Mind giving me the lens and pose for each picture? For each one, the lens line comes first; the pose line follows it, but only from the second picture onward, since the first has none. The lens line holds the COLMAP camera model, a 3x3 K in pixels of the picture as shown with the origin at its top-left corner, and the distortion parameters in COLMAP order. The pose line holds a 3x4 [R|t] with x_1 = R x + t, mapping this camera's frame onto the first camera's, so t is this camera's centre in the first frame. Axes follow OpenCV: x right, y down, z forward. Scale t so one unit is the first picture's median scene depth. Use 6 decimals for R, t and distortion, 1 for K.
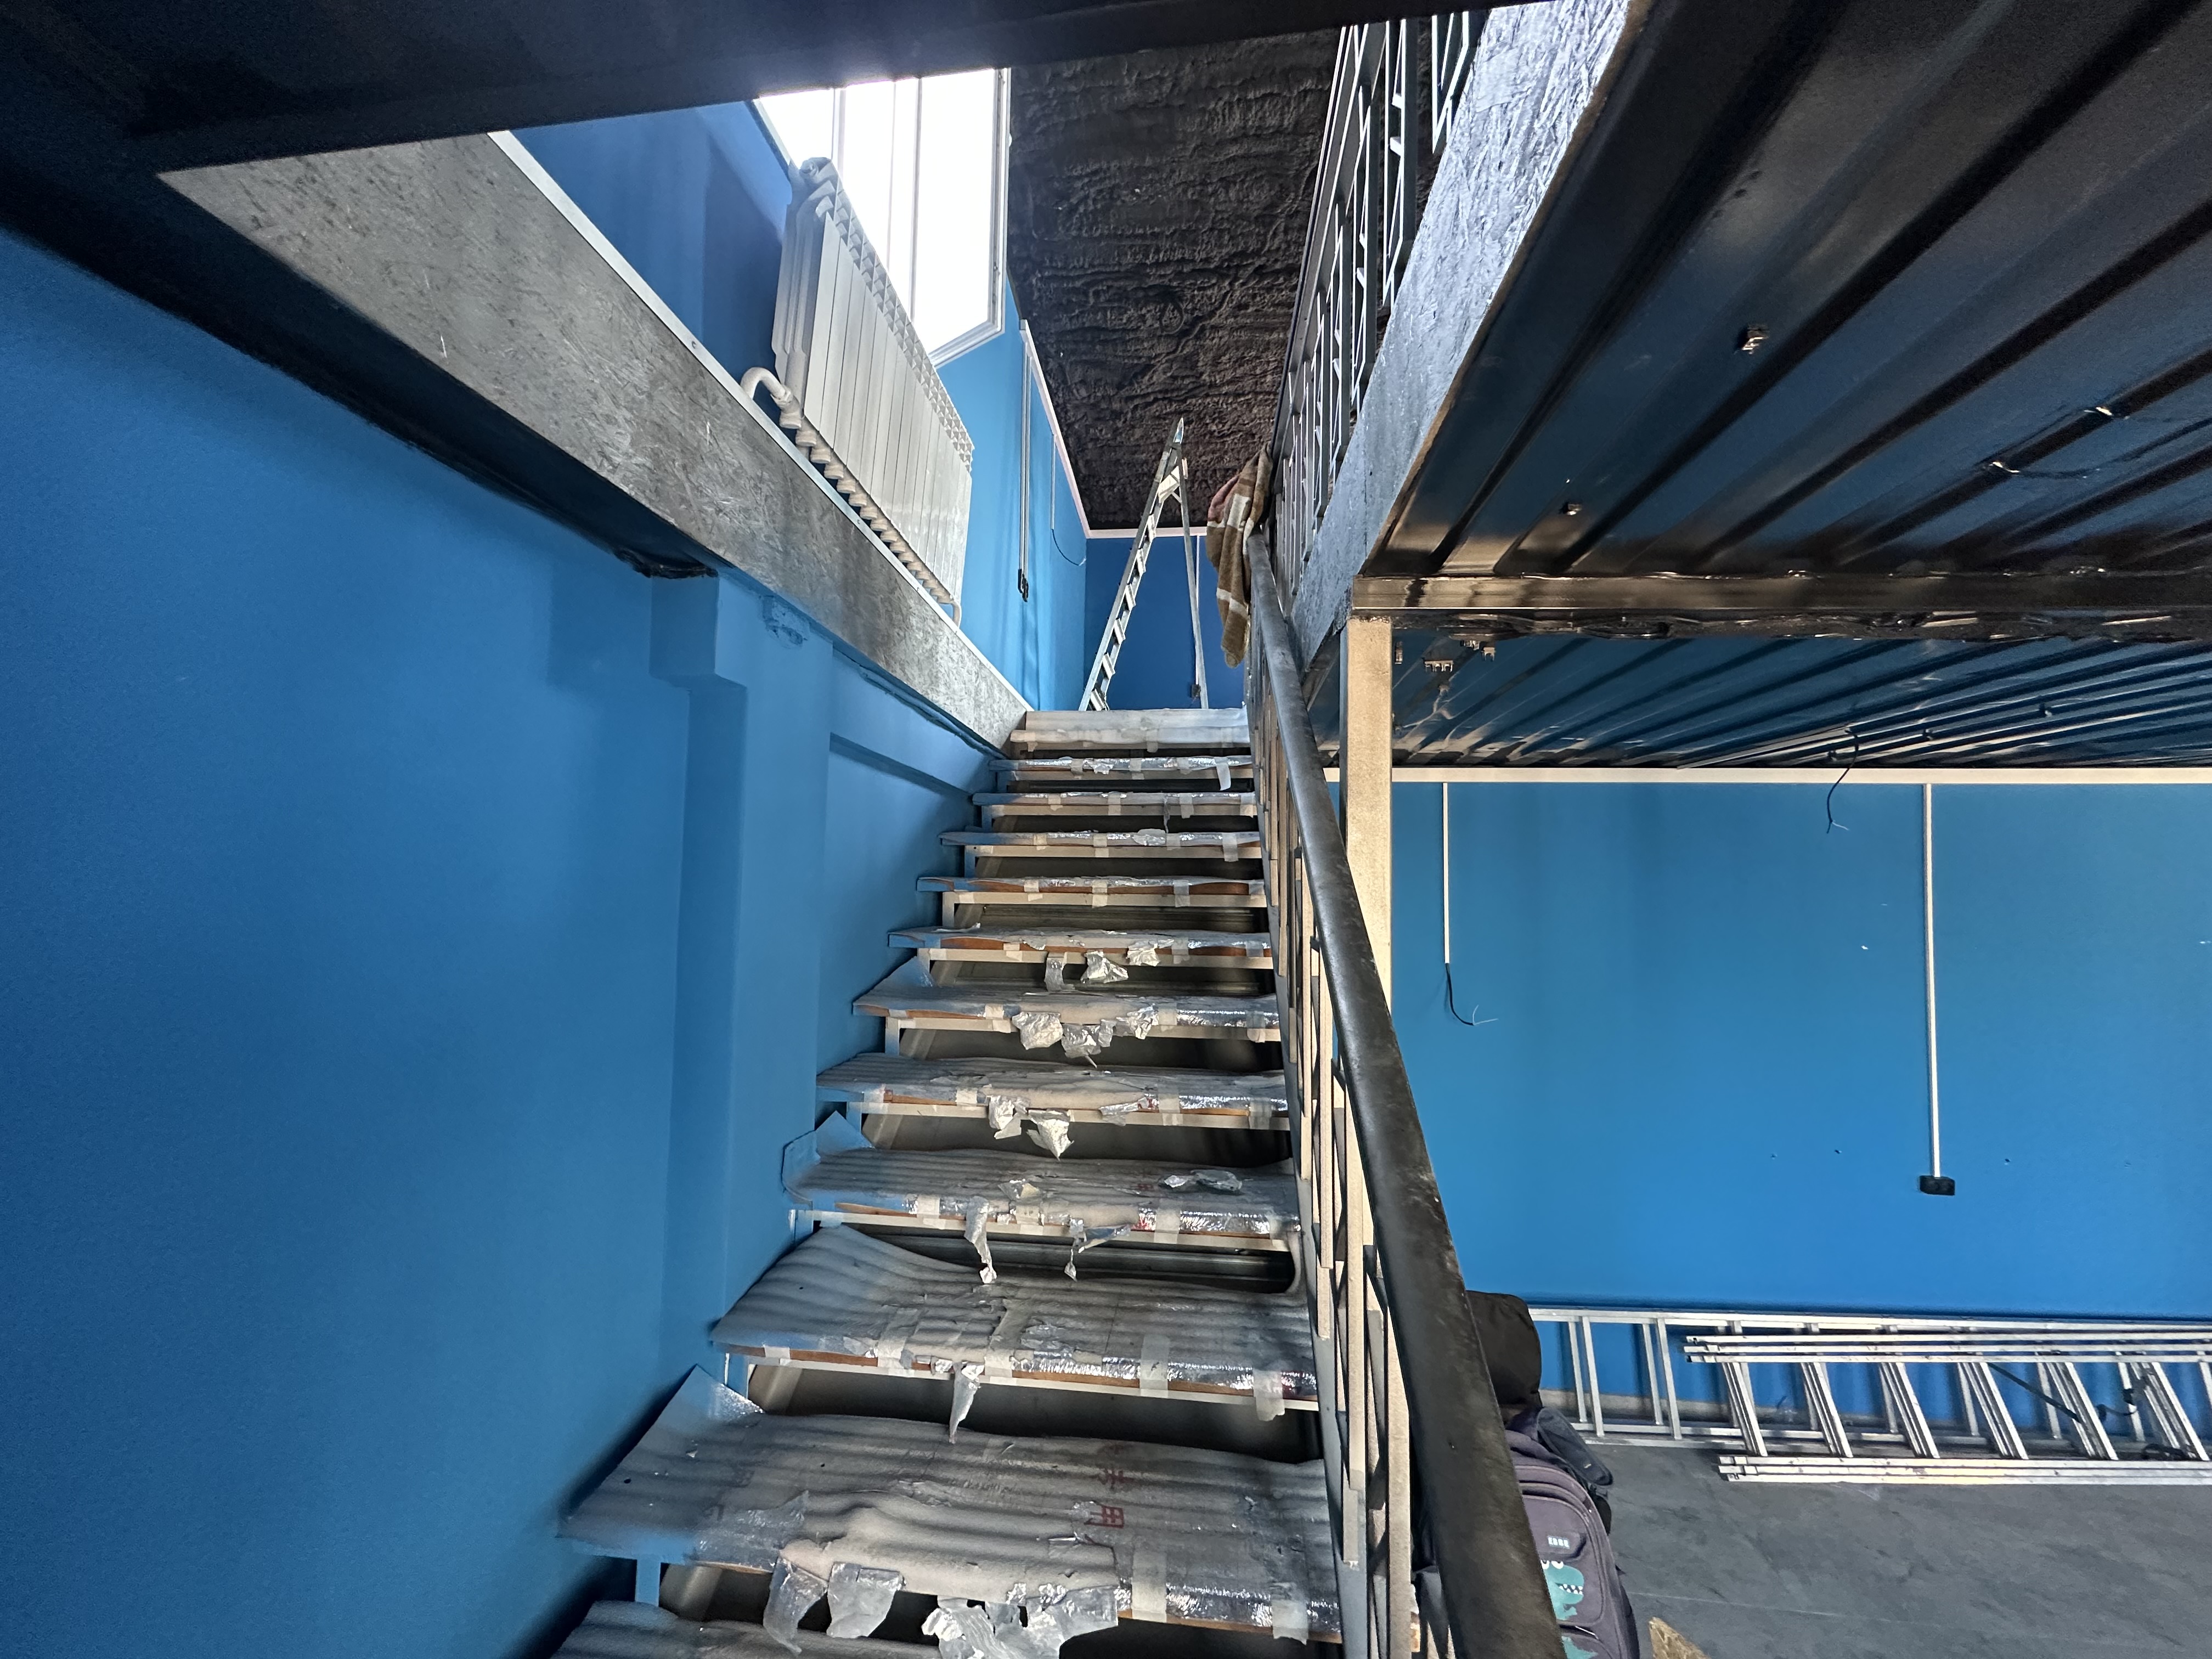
lens RADIAL K [[885.8, 0, 1106.0], [0, 885.8, 829.5], [0, 0, 1]] dist [-0.001558, 0.000698]
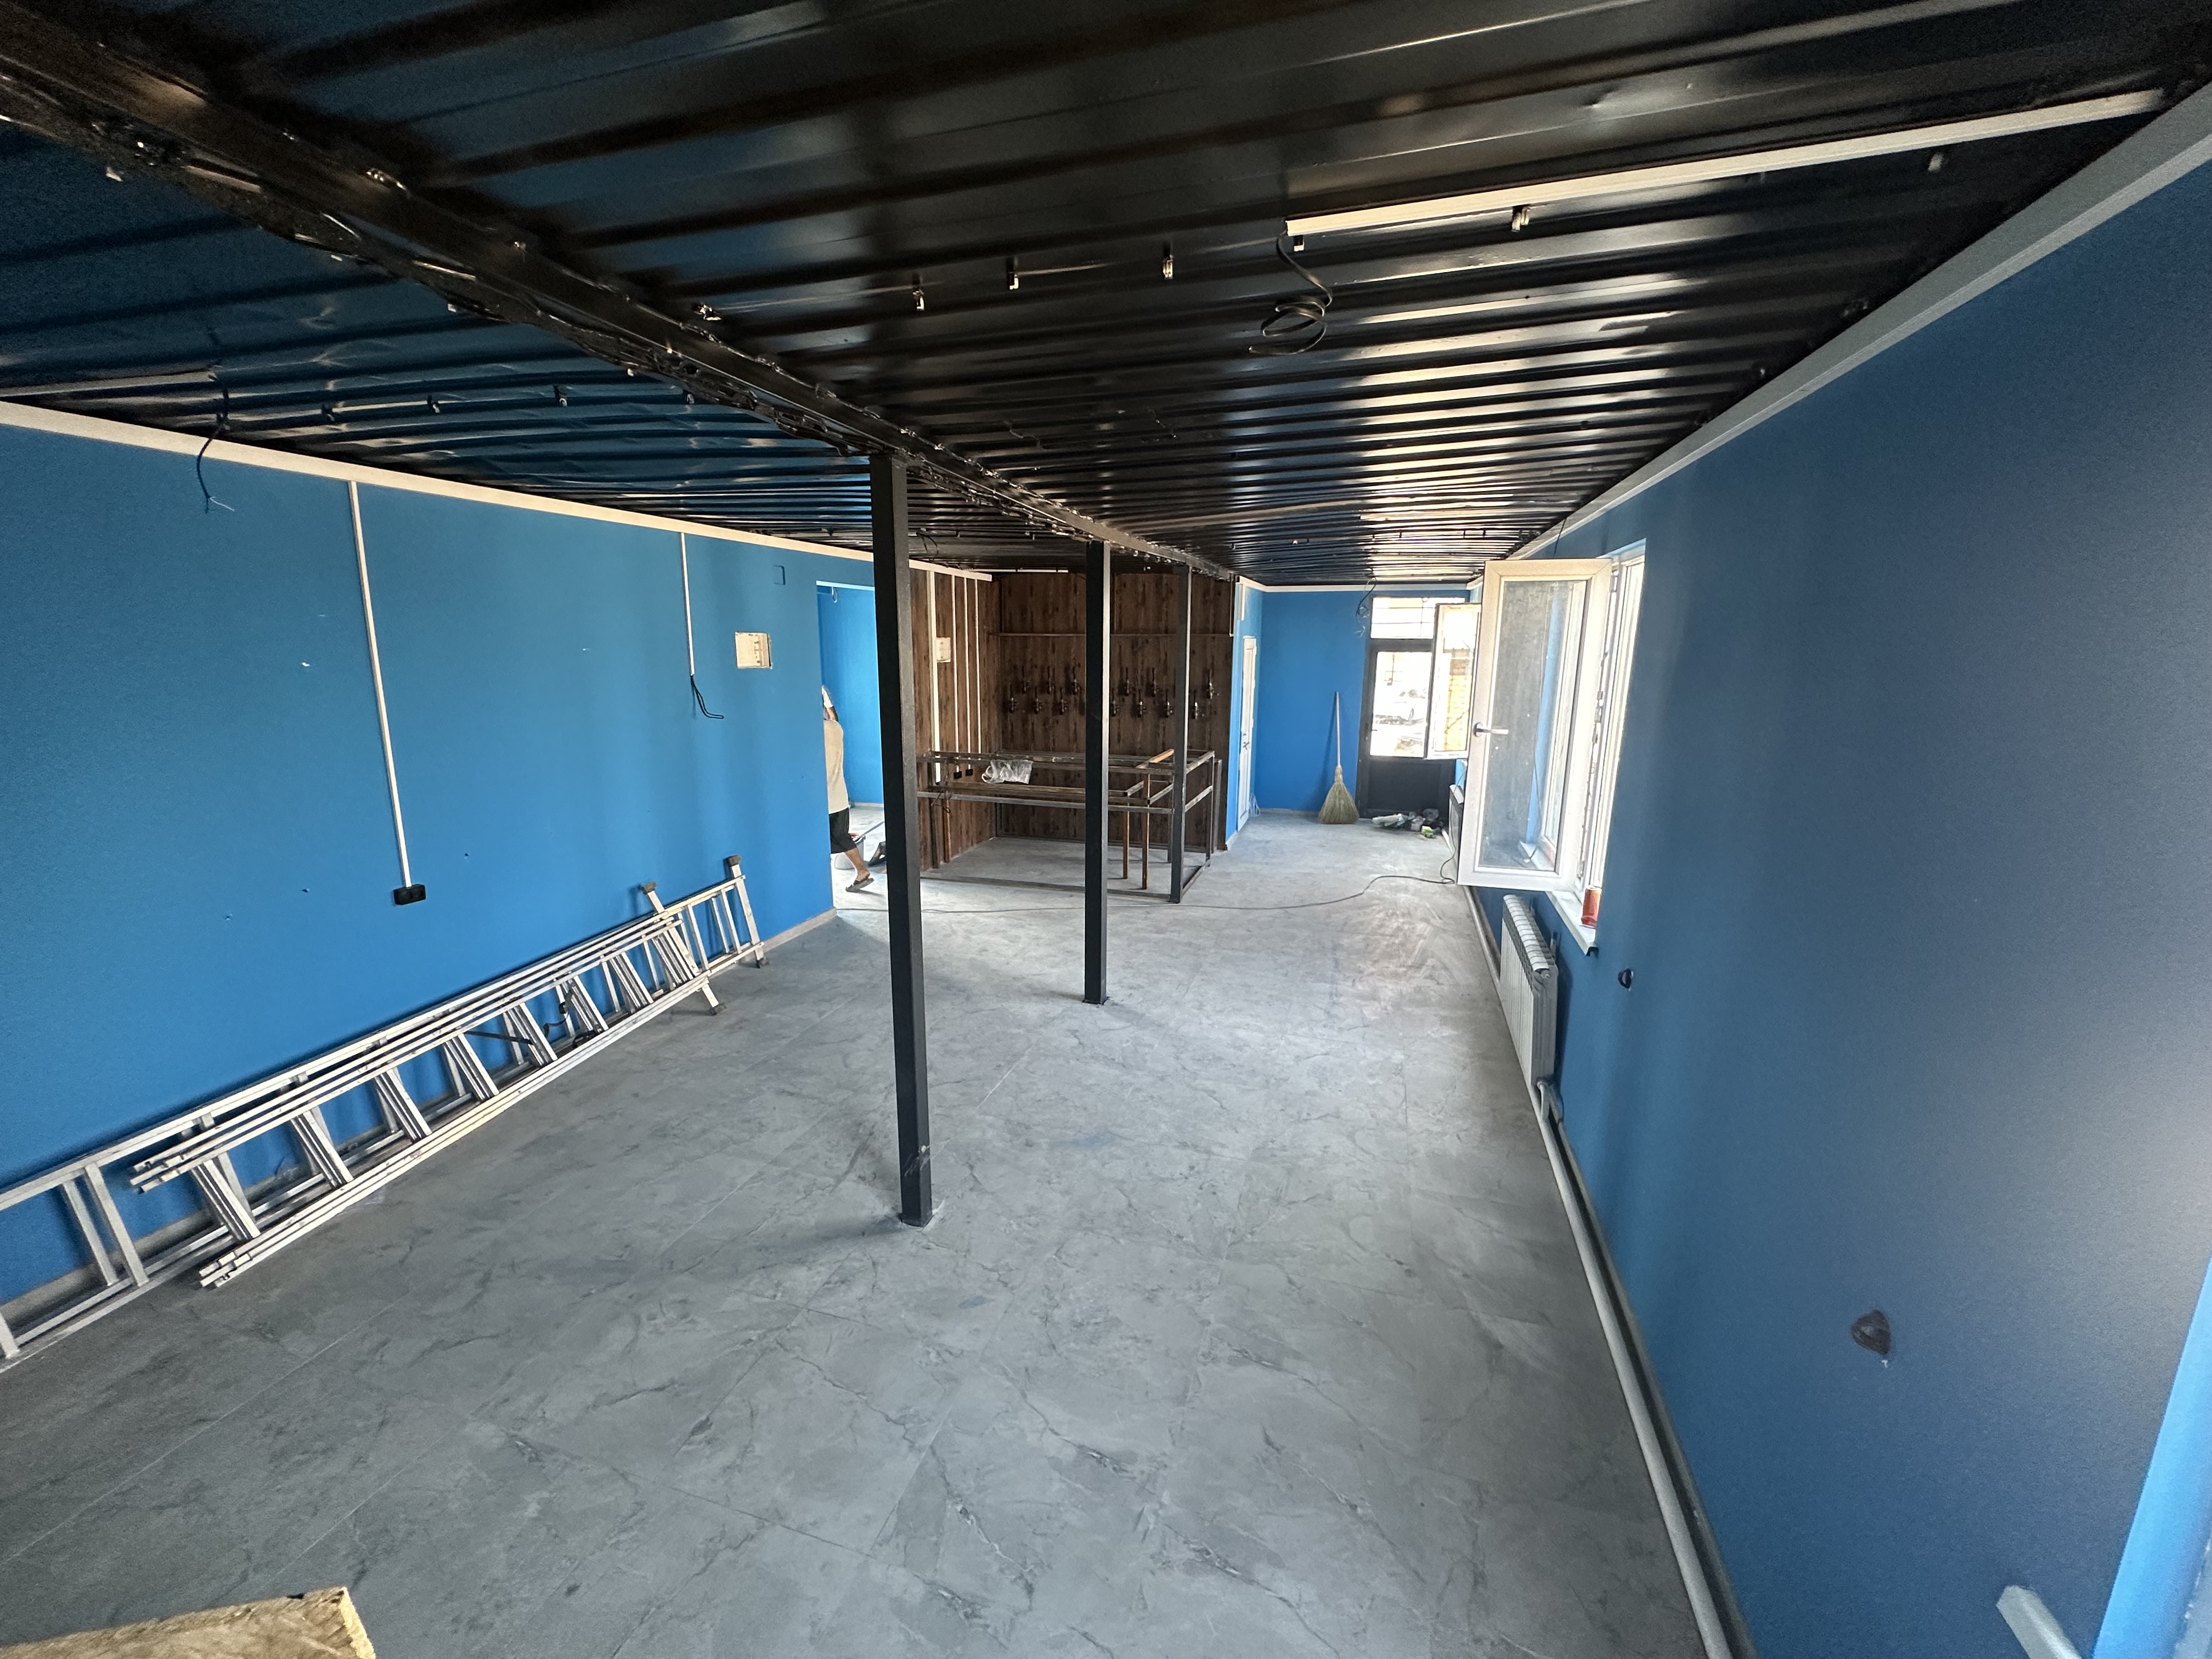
lens RADIAL K [[885.8, 0, 1106.0], [0, 885.8, 829.5], [0, 0, 1]] dist [-0.001558, 0.000698]
pose [[0.181937, -0.220102, 0.958360, 0.121376], [-0.071230, 0.969116, 0.236095, 0.028832], [-0.980727, -0.111218, 0.160640, 0.048187]]
